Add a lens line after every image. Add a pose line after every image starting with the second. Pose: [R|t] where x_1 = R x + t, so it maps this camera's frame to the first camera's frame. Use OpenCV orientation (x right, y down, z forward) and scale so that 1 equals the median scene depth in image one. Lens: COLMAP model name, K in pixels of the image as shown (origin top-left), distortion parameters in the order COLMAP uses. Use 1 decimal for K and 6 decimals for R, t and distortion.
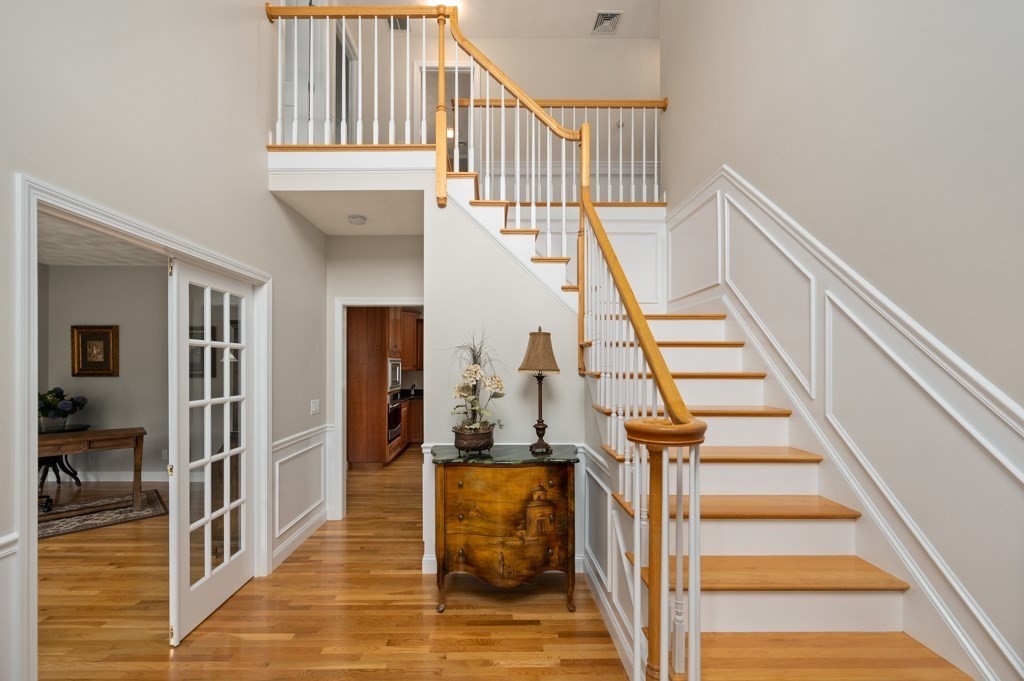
lens RADIAL K [[504.0, 0, 513.4], [0, 504.0, 350.5], [0, 0, 1]] dist [-0.001617, 0.000412]
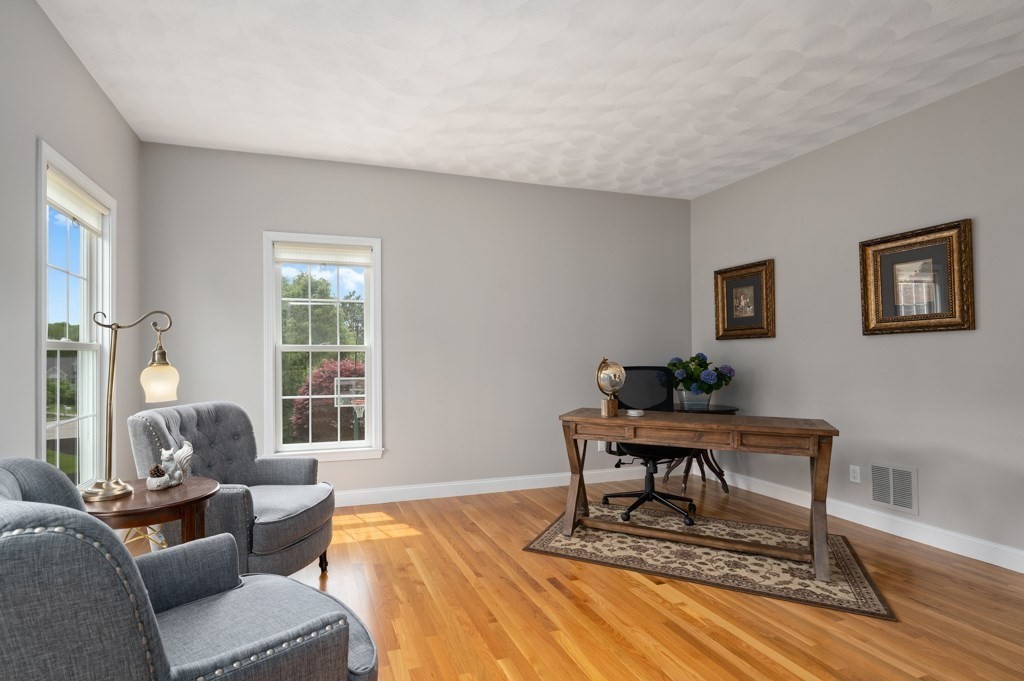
lens RADIAL K [[460.2, 0, 513.3], [0, 460.2, 349.2], [0, 0, 1]] dist [-0.000325, -0.000298]
pose [[0.419334, -0.017243, -0.907668, -0.413803], [0.005991, 0.999850, -0.016227, 0.079977], [0.907812, 0.001367, 0.419375, 0.474935]]
